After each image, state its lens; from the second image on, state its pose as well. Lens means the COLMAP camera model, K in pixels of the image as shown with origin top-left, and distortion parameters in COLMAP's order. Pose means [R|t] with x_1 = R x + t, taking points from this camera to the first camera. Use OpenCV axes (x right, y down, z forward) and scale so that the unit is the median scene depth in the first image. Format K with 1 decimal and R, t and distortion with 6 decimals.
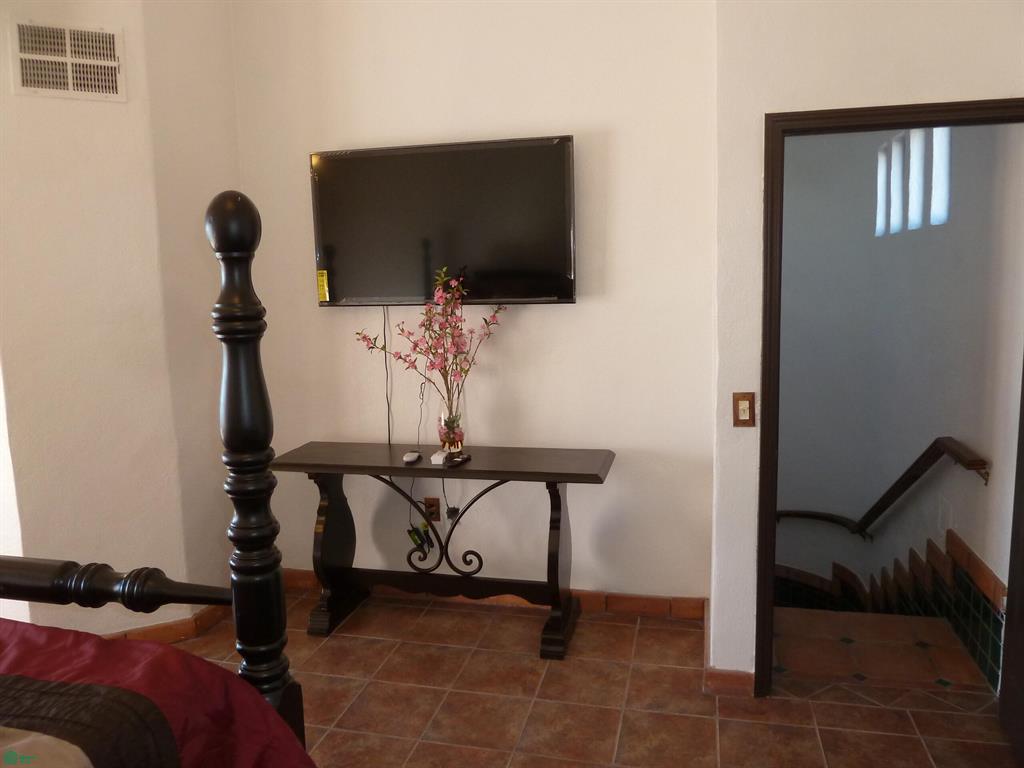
lens RADIAL K [[758.6, 0, 510.6], [0, 758.6, 369.8], [0, 0, 1]] dist [-0.043172, 0.009509]
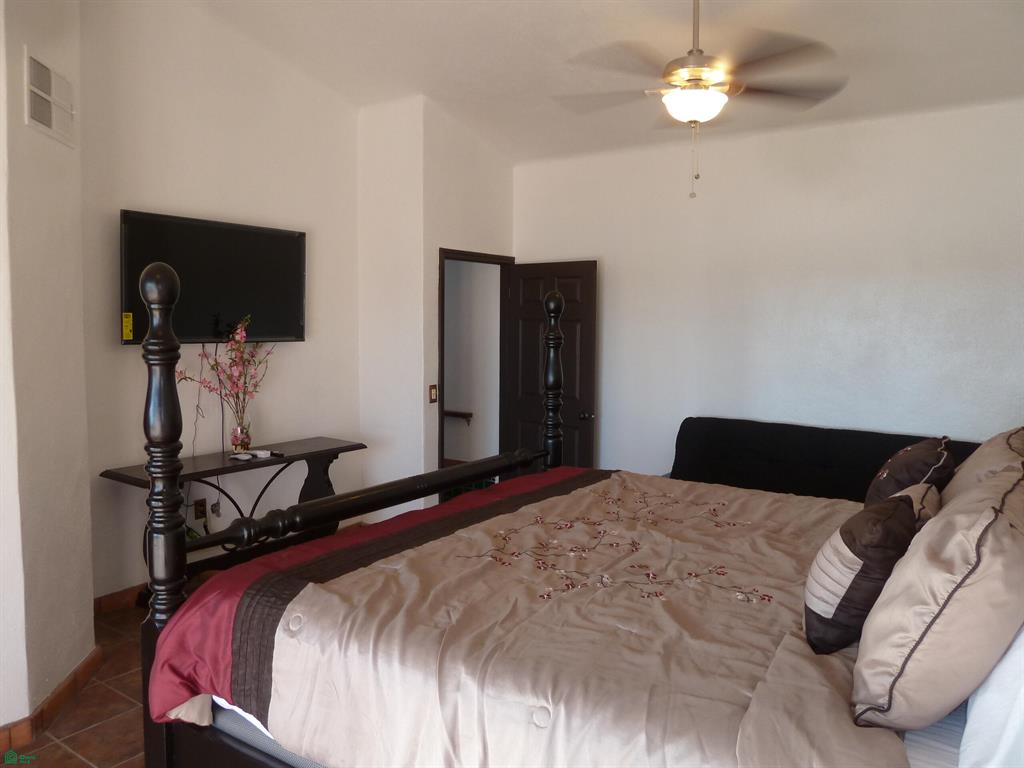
lens RADIAL K [[758.6, 0, 519.0], [0, 758.6, 378.0], [0, 0, 1]] dist [-0.043172, 0.009509]
pose [[0.366407, -0.043996, 0.929414, -1.297759], [0.097824, 0.995167, 0.008543, 0.015781], [-0.925298, 0.087789, 0.368940, 0.062668]]
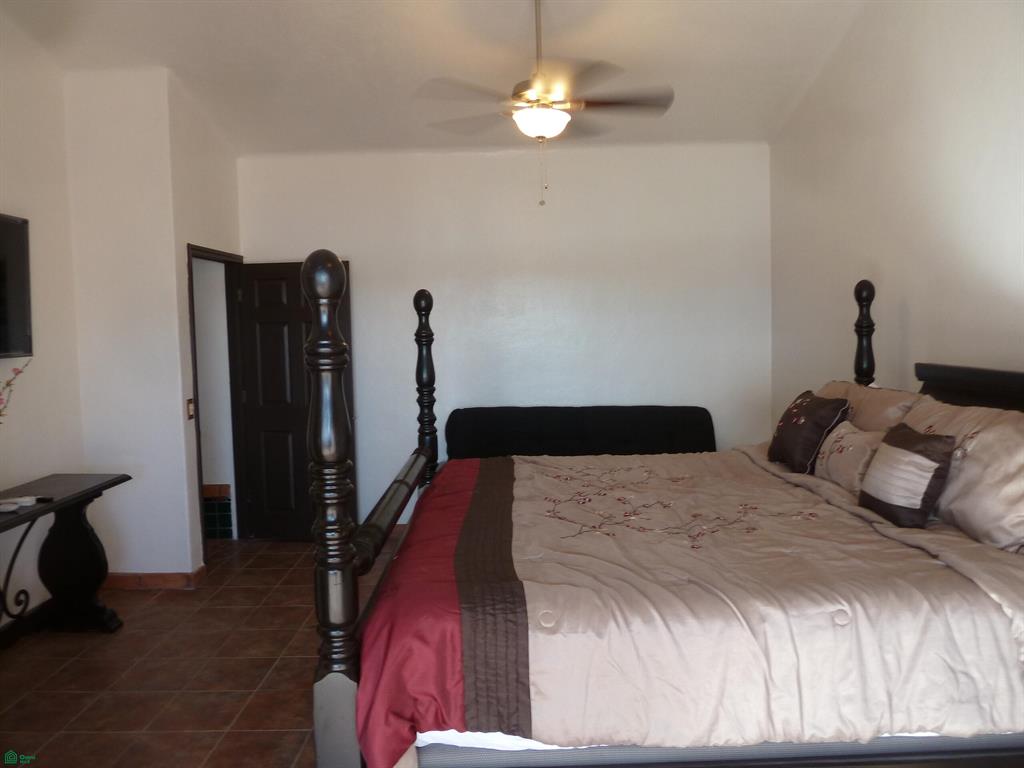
lens RADIAL K [[758.6, 0, 511.0], [0, 758.6, 376.1], [0, 0, 1]] dist [-0.043172, 0.009509]
pose [[-0.222319, -0.041890, 0.974074, -1.377493], [0.146211, 0.986346, 0.075789, -0.039965], [-0.963948, 0.159269, -0.213159, 0.591320]]
